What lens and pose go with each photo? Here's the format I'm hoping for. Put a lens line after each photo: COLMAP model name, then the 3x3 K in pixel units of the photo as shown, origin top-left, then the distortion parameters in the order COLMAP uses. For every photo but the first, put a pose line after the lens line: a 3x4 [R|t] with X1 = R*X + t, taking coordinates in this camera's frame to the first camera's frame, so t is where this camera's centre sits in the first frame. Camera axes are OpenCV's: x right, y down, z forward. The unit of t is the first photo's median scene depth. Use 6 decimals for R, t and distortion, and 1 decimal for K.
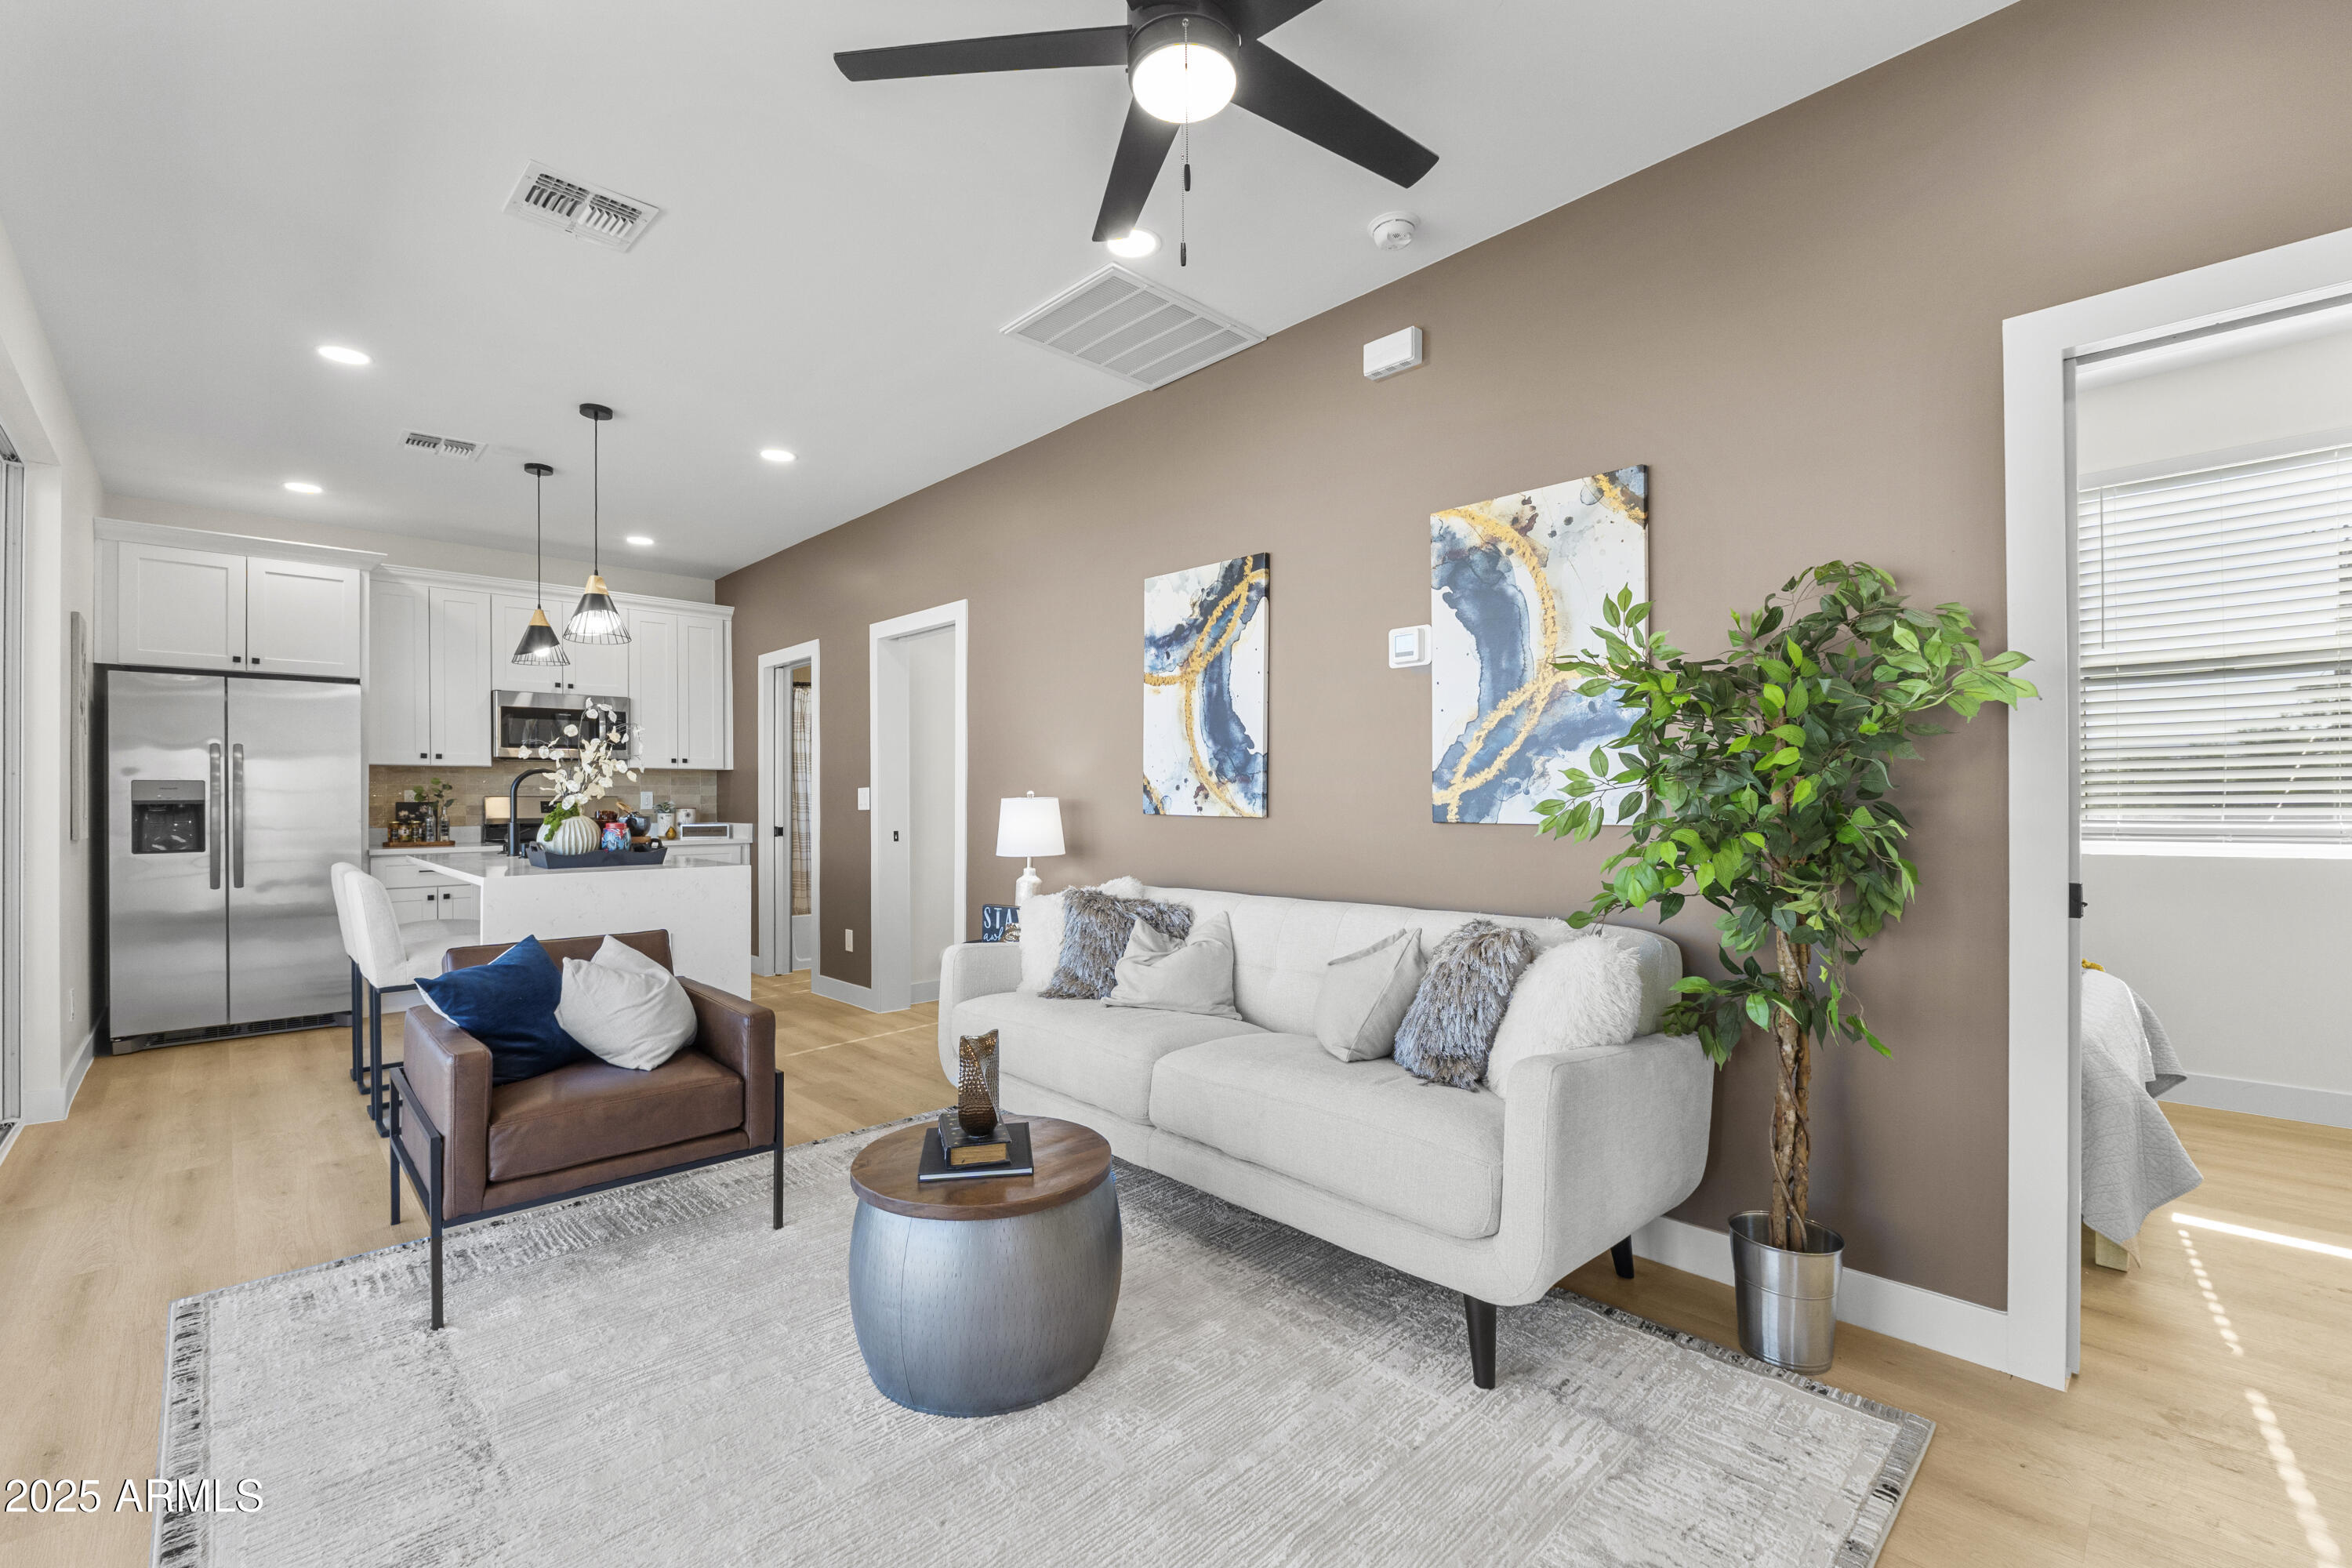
lens RADIAL K [[992.7, 0, 1156.2], [0, 992.7, 796.9], [0, 0, 1]] dist [-0.006876, 0.000544]
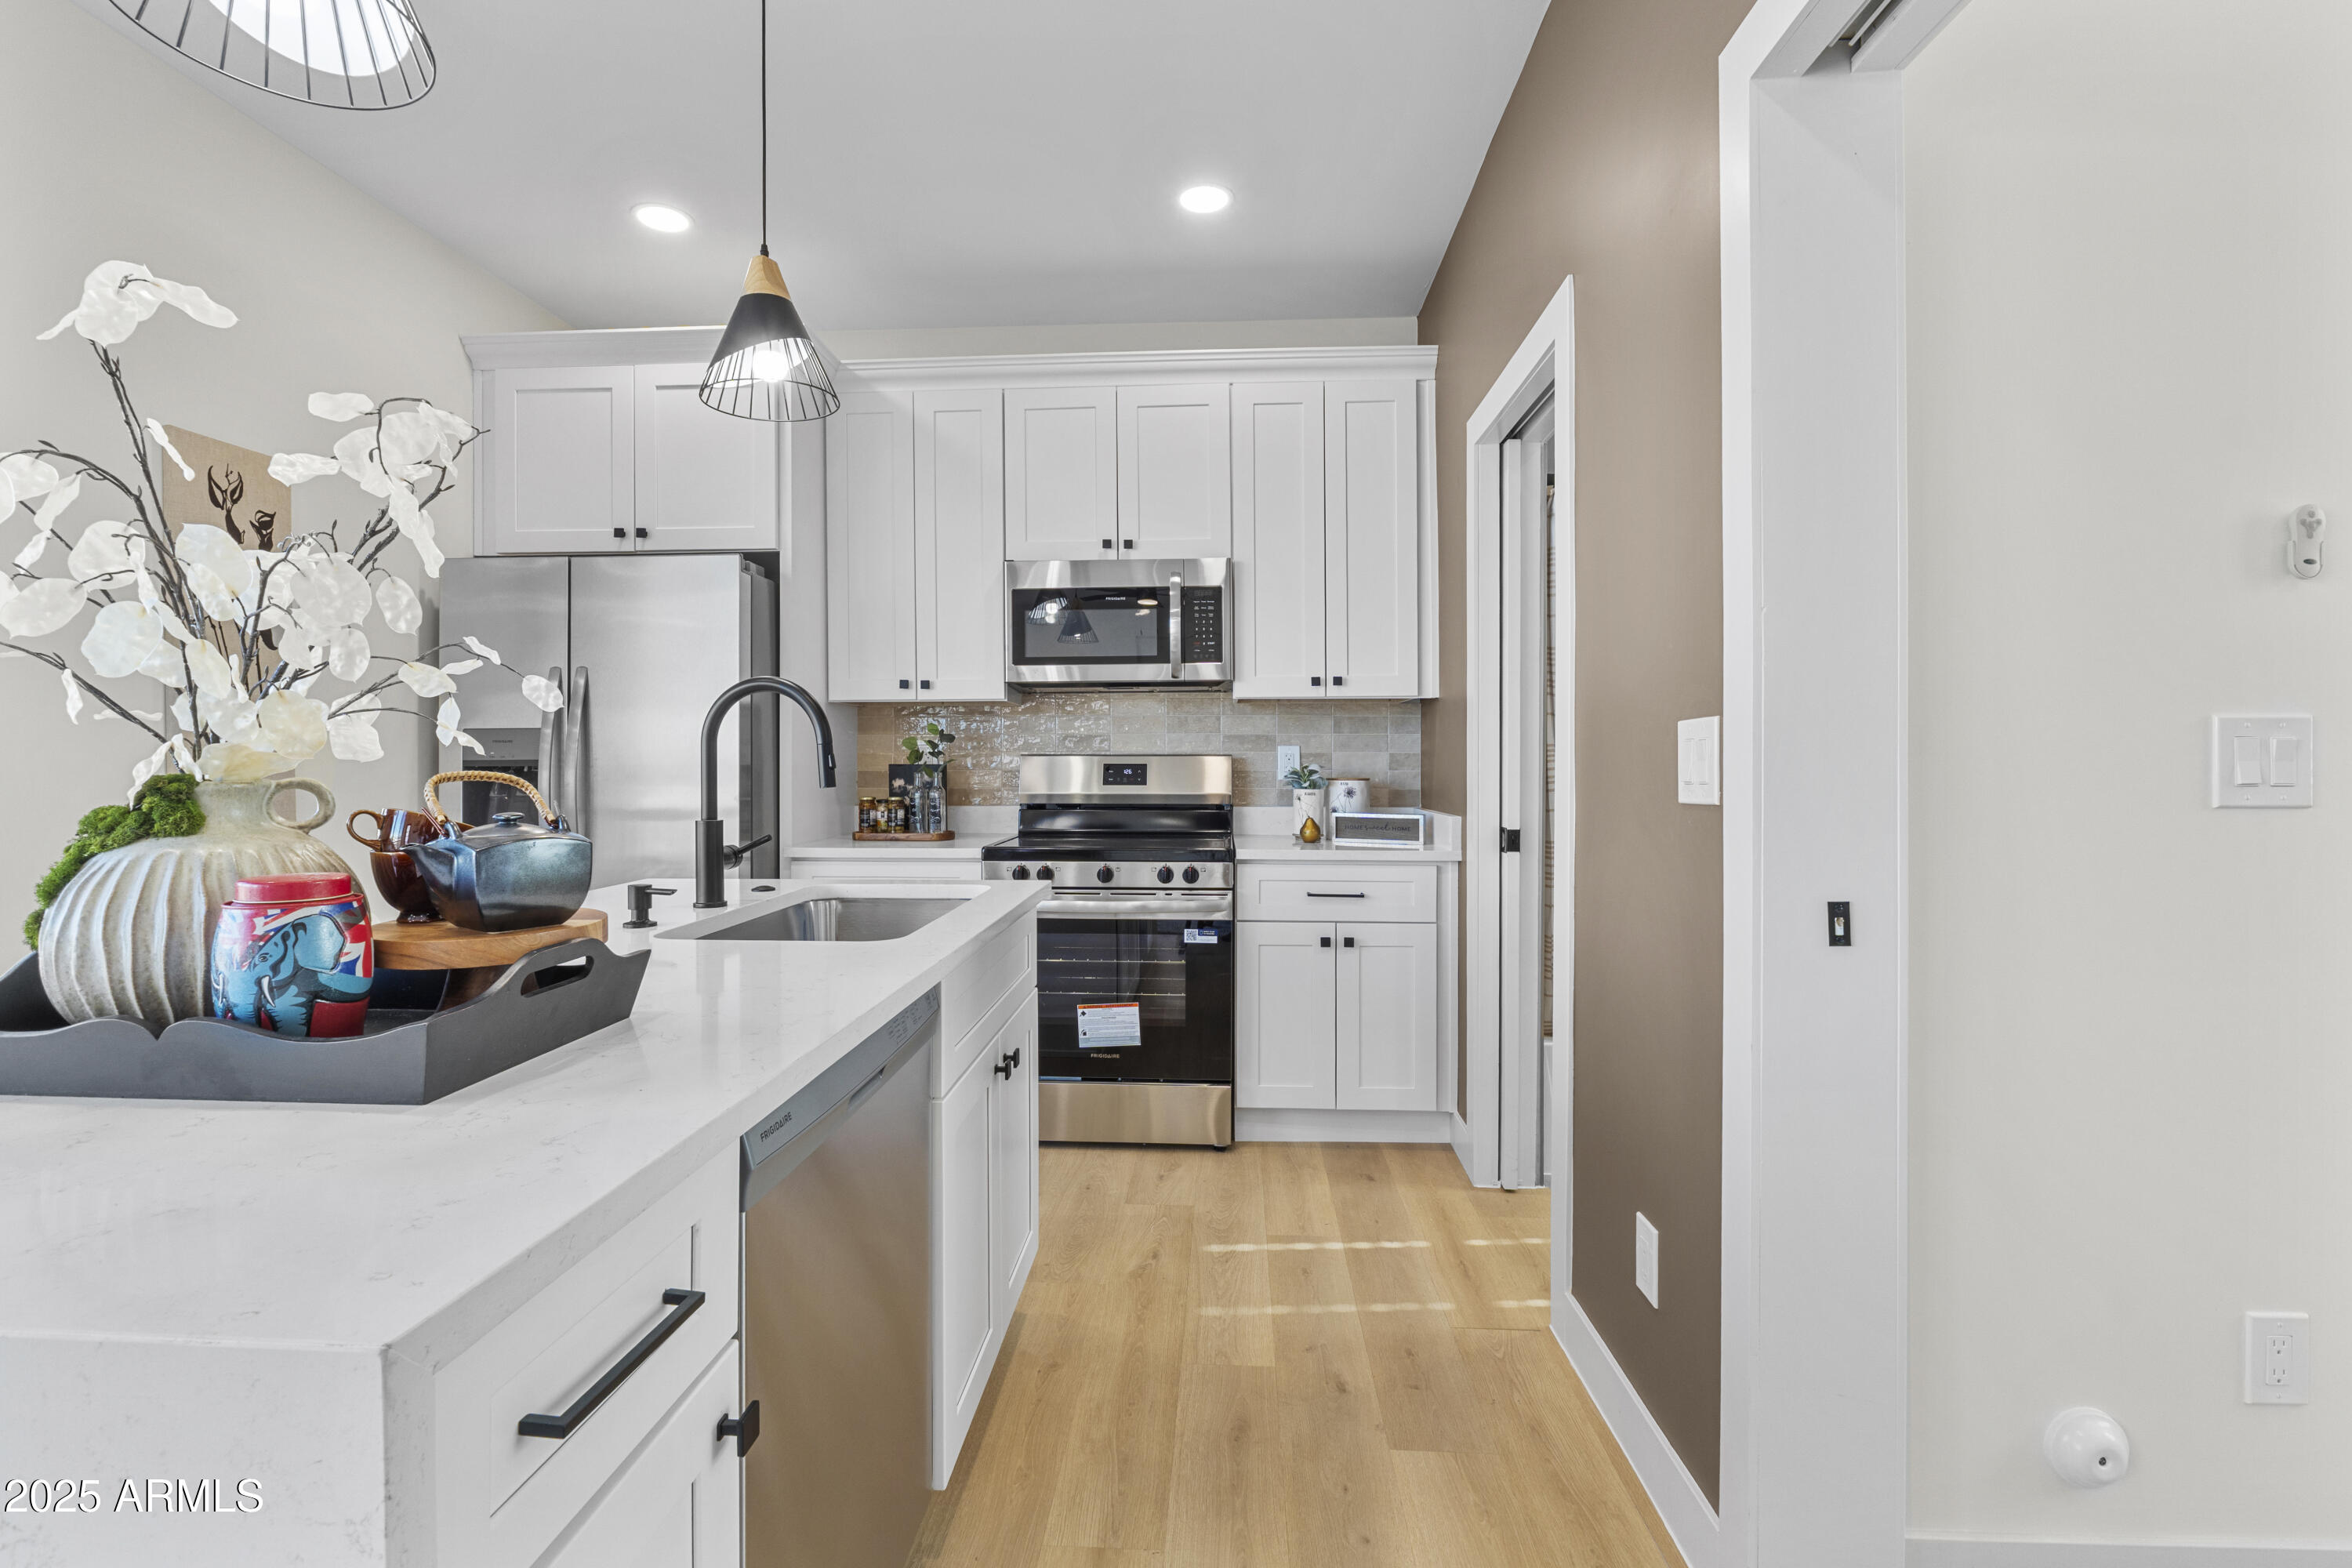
lens RADIAL K [[1061.6, 0, 1170.8], [0, 1061.6, 769.1], [0, 0, 1]] dist [-0.007056, -0.000455]
pose [[0.685405, 0.009067, -0.728105, -0.219226], [-0.000745, 0.999931, 0.011750, 0.000645], [0.728162, -0.007511, 0.685364, 0.829056]]
